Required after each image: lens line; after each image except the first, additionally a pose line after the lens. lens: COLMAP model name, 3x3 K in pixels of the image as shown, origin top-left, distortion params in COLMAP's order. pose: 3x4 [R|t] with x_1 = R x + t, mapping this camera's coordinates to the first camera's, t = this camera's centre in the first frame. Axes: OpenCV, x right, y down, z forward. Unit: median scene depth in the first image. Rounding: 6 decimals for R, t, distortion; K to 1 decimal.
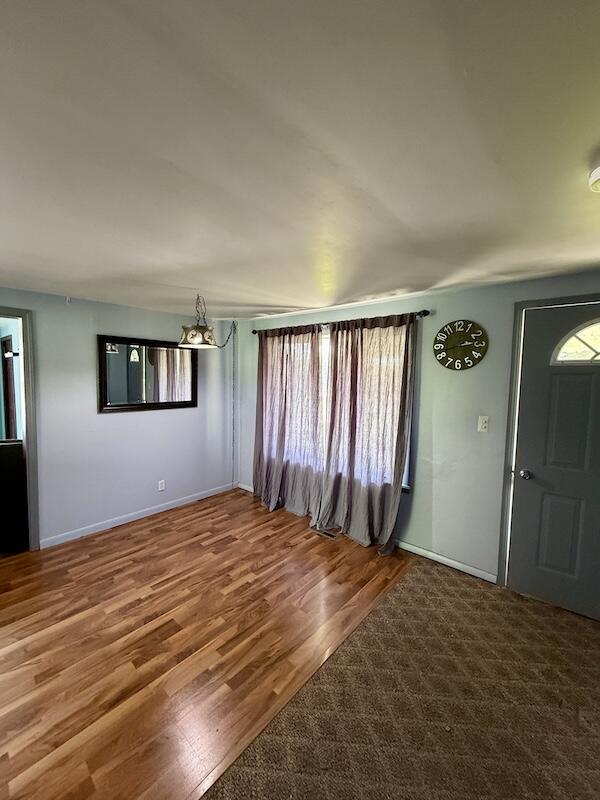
lens RADIAL K [[319.1, 0, 300.9], [0, 319.1, 397.8], [0, 0, 1]] dist [0.002107, 0.000085]
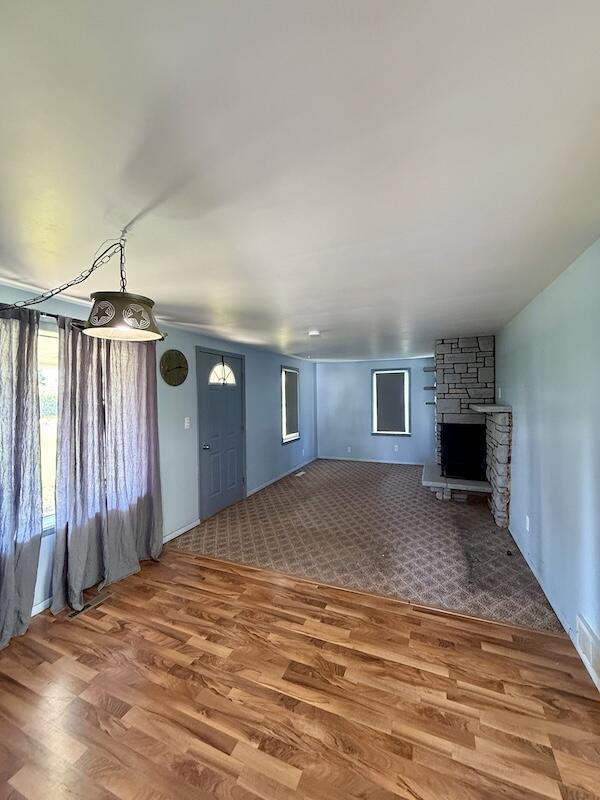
lens RADIAL K [[319.1, 0, 301.8], [0, 319.1, 398.8], [0, 0, 1]] dist [0.002107, 0.000085]
pose [[-0.306776, -0.024261, 0.951473, -1.180308], [0.072187, 0.996203, 0.048676, -0.069952], [-0.949040, 0.083616, -0.303860, 1.131823]]
